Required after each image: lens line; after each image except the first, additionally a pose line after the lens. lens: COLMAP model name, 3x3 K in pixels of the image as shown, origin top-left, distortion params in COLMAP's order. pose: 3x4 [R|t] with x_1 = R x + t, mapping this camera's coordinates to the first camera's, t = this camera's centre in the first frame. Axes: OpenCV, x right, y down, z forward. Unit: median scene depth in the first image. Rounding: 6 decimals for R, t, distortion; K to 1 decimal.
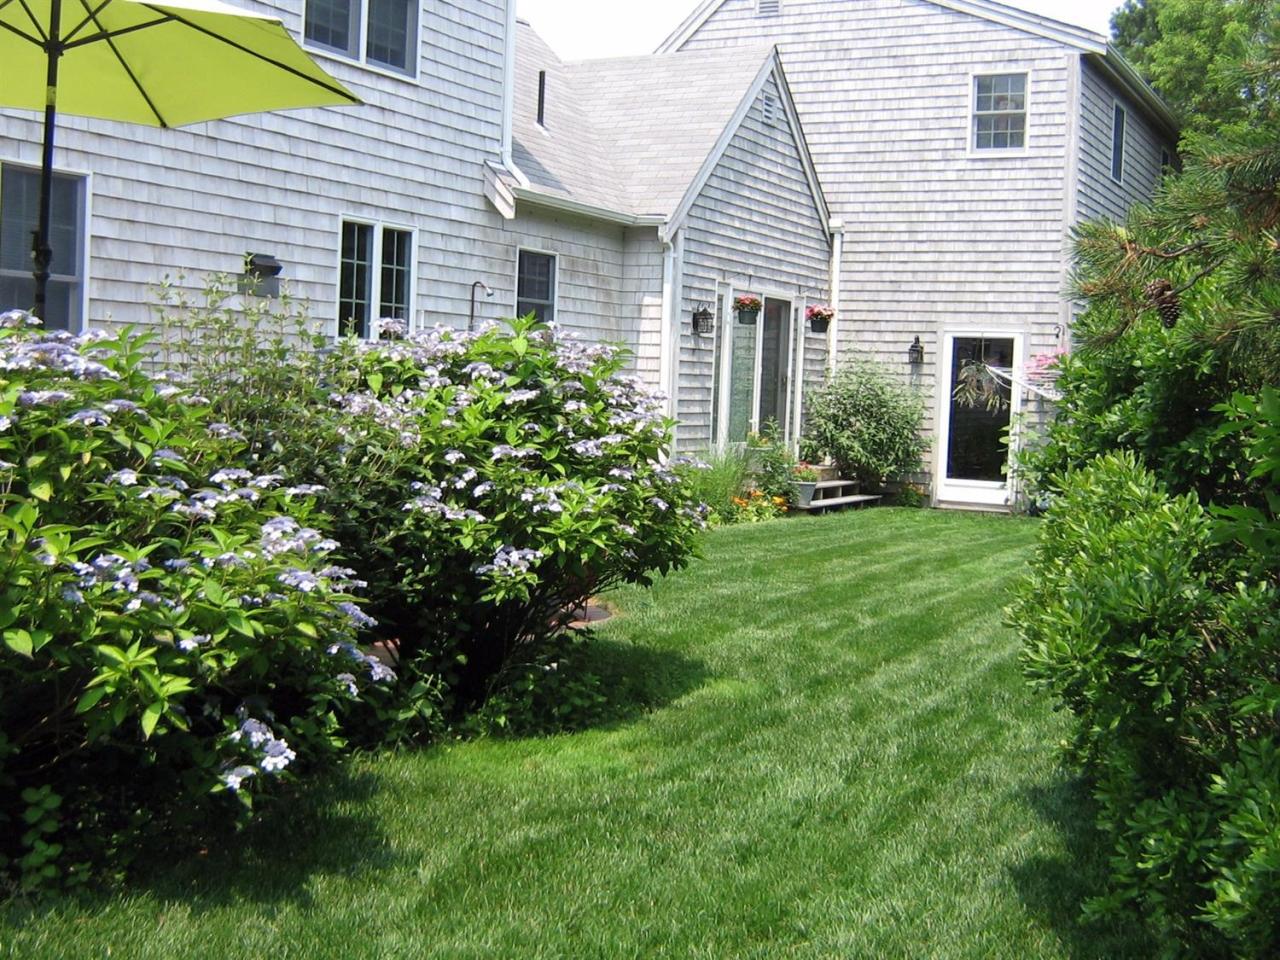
lens RADIAL K [[1592.9, 0, 640.5], [0, 1592.9, 480.9], [0, 0, 1]] dist [-0.085498, 0.000000]
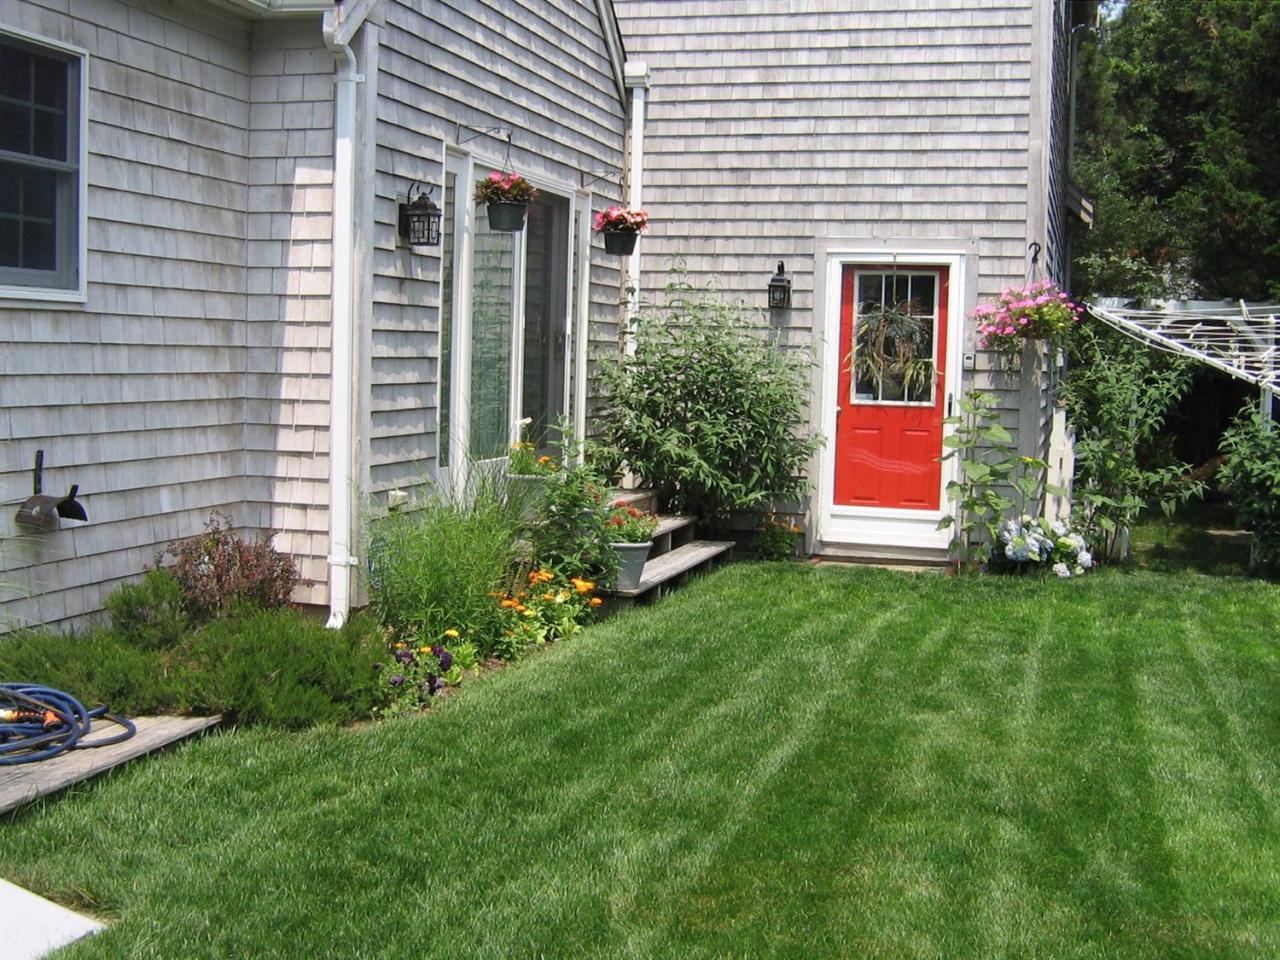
lens RADIAL K [[1592.9, 0, 636.4], [0, 1592.9, 471.5], [0, 0, 1]] dist [-0.085498, 0.000000]
pose [[0.980777, -0.024791, 0.193549, 0.007341], [0.020904, 0.999537, 0.022101, -0.029058], [-0.194008, -0.017631, 0.980842, 0.445836]]
